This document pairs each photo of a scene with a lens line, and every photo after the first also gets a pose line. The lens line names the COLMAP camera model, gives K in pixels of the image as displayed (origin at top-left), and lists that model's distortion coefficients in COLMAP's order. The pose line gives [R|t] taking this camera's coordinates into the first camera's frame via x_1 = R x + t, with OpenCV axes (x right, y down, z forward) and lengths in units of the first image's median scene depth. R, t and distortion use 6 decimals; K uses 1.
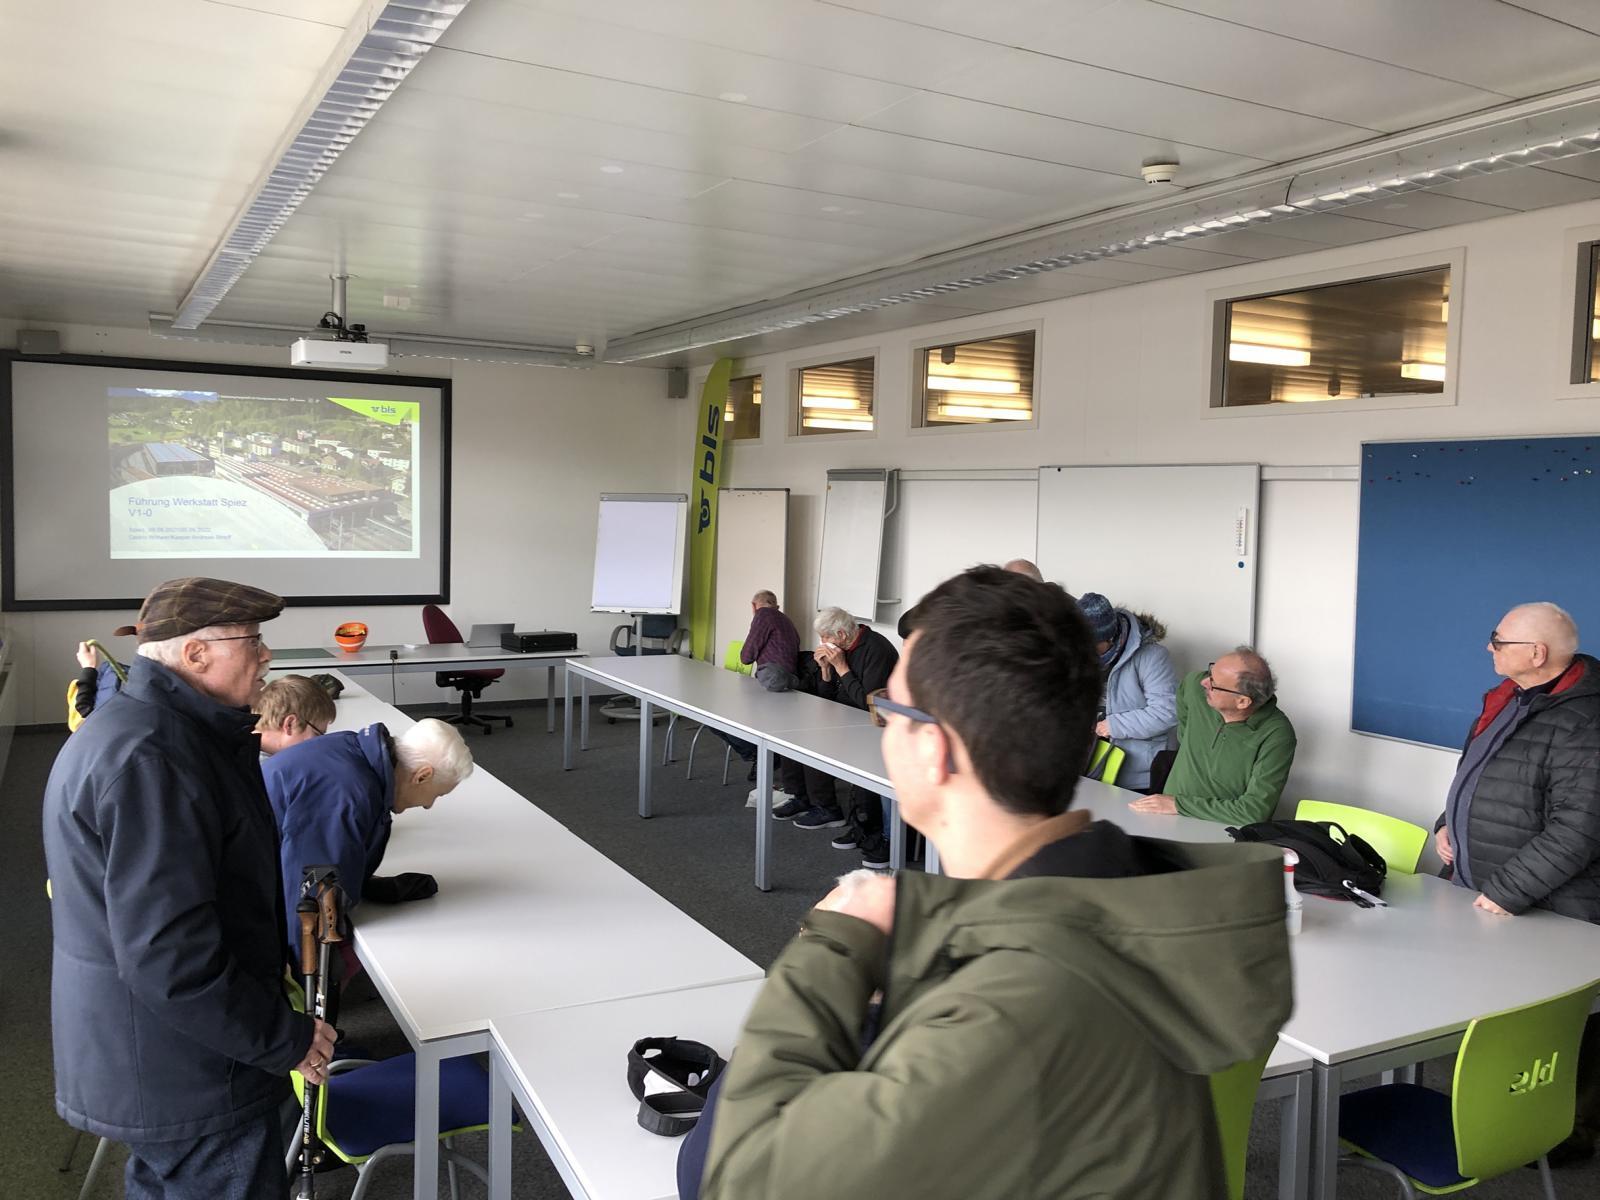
lens RADIAL K [[1316.1, 0, 800.0], [0, 1316.1, 600.0], [0, 0, 1]] dist [0.098433, -0.197704]
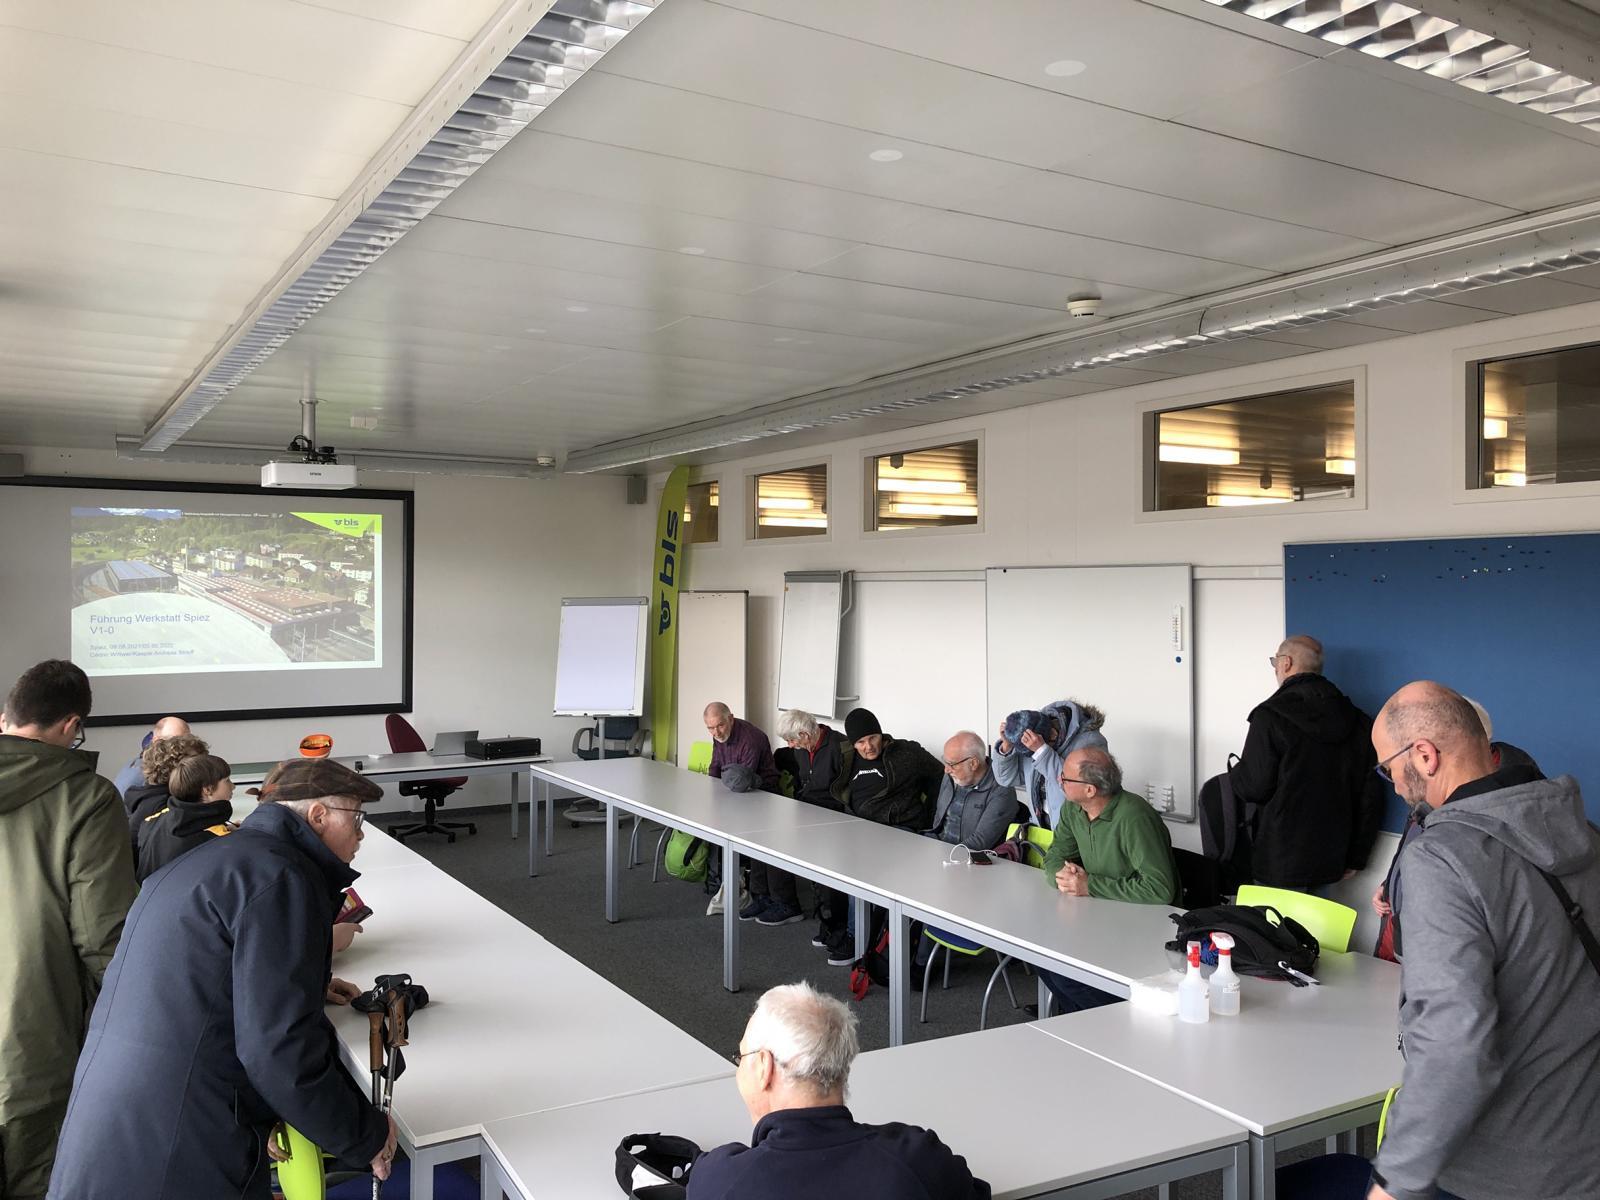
lens RADIAL K [[1319.0, 0, 808.8], [0, 1319.0, 593.4], [0, 0, 1]] dist [0.063210, -0.096615]
pose [[0.998937, -0.023421, 0.039715, -0.001414], [0.026298, 0.996945, -0.073540, -0.005600], [-0.037871, 0.074506, 0.996501, -0.026162]]
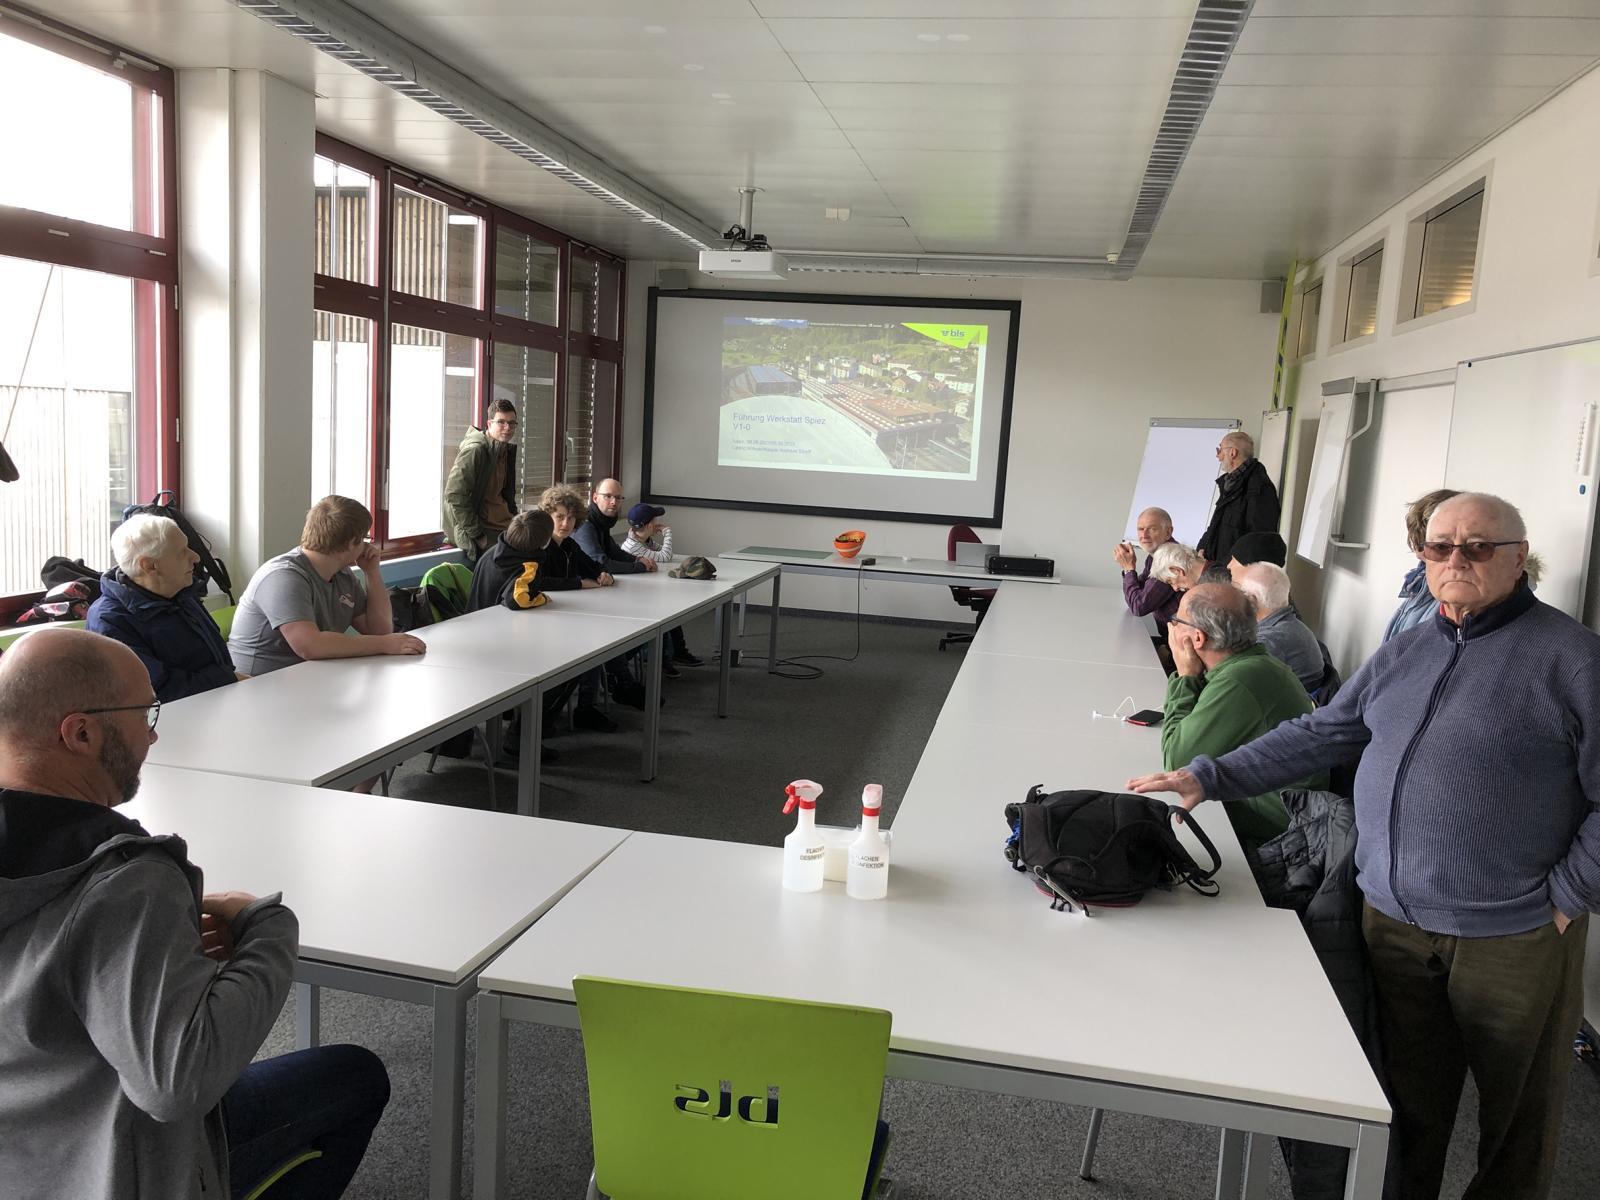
lens RADIAL K [[1316.1, 0, 800.0], [0, 1316.1, 600.0], [0, 0, 1]] dist [0.098433, -0.197704]
pose [[0.770172, 0.101498, -0.629708, 0.293182], [-0.085787, 0.994771, 0.055417, 0.017122], [0.632040, 0.011340, 0.774852, 0.151773]]
